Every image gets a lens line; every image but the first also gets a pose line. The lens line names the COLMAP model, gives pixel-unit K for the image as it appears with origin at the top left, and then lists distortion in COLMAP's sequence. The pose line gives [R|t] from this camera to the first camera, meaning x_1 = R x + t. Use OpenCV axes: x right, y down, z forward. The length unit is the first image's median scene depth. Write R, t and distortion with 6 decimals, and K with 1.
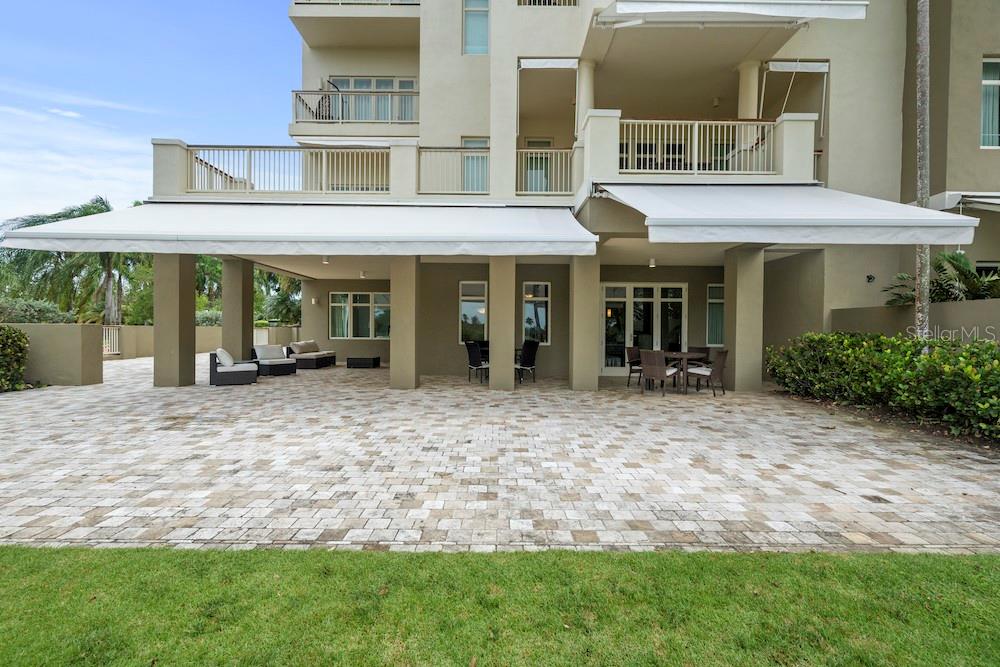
lens RADIAL K [[447.7, 0, 514.9], [0, 447.7, 328.9], [0, 0, 1]] dist [-0.003680, 0.001661]
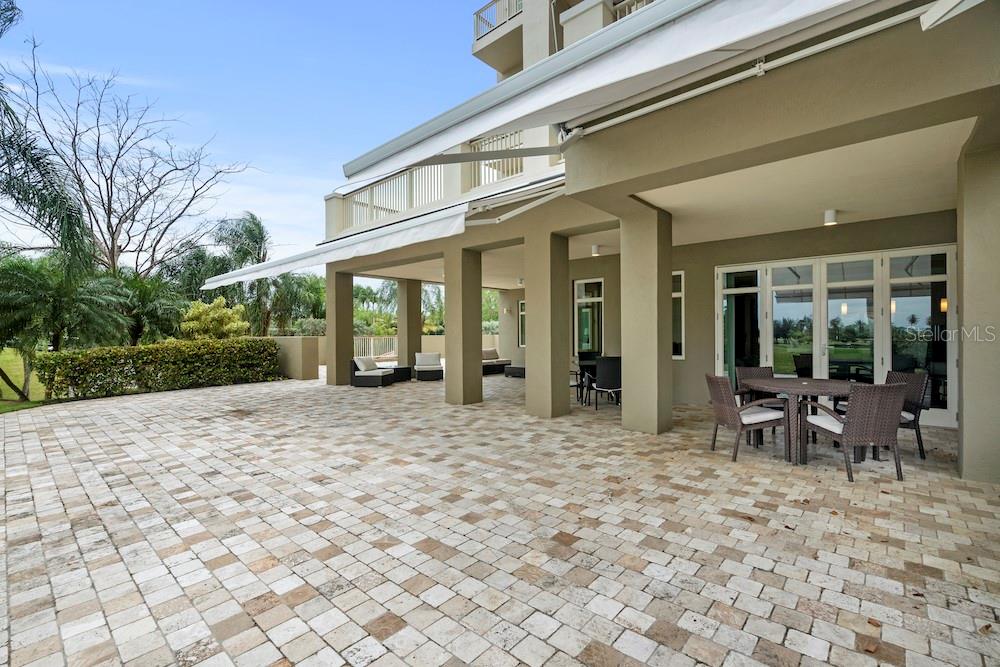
lens RADIAL K [[447.7, 0, 501.1], [0, 447.7, 335.9], [0, 0, 1]] dist [-0.003680, 0.001661]
pose [[0.739938, -0.004078, -0.672663, 0.967379], [0.008291, 0.999961, 0.003059, -0.022860], [0.672624, -0.007841, 0.739943, 0.765467]]
